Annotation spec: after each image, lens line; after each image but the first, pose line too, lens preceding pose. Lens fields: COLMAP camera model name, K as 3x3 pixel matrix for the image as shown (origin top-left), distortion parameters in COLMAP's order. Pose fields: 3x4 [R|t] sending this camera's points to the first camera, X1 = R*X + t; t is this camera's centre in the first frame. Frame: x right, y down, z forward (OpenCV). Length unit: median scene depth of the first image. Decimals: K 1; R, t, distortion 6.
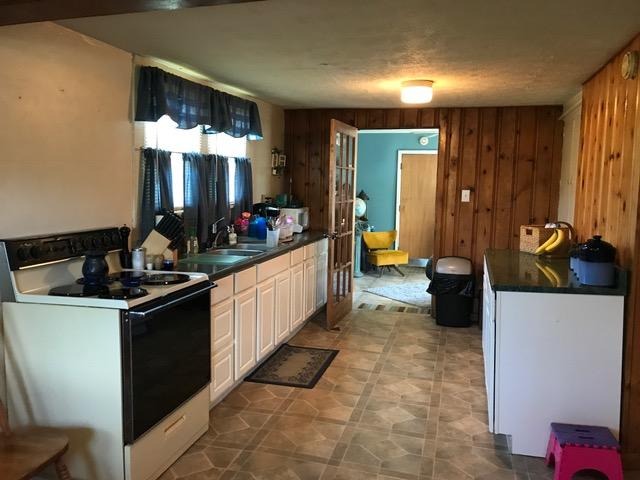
lens RADIAL K [[535.0, 0, 319.8], [0, 535.0, 240.7], [0, 0, 1]] dist [0.029464, -0.013544]
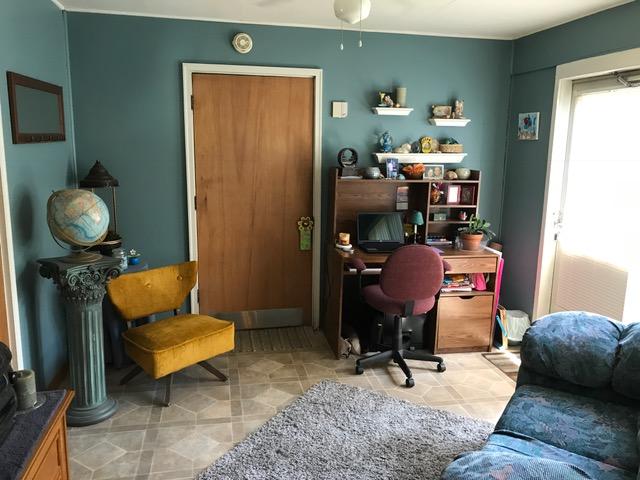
lens RADIAL K [[535.0, 0, 322.4], [0, 535.0, 239.1], [0, 0, 1]] dist [0.029464, -0.013544]
pose [[0.902695, -0.084239, 0.421955, 0.057686], [0.042860, 0.993375, 0.106626, -0.073921], [-0.428142, -0.078166, 0.900325, 0.573074]]
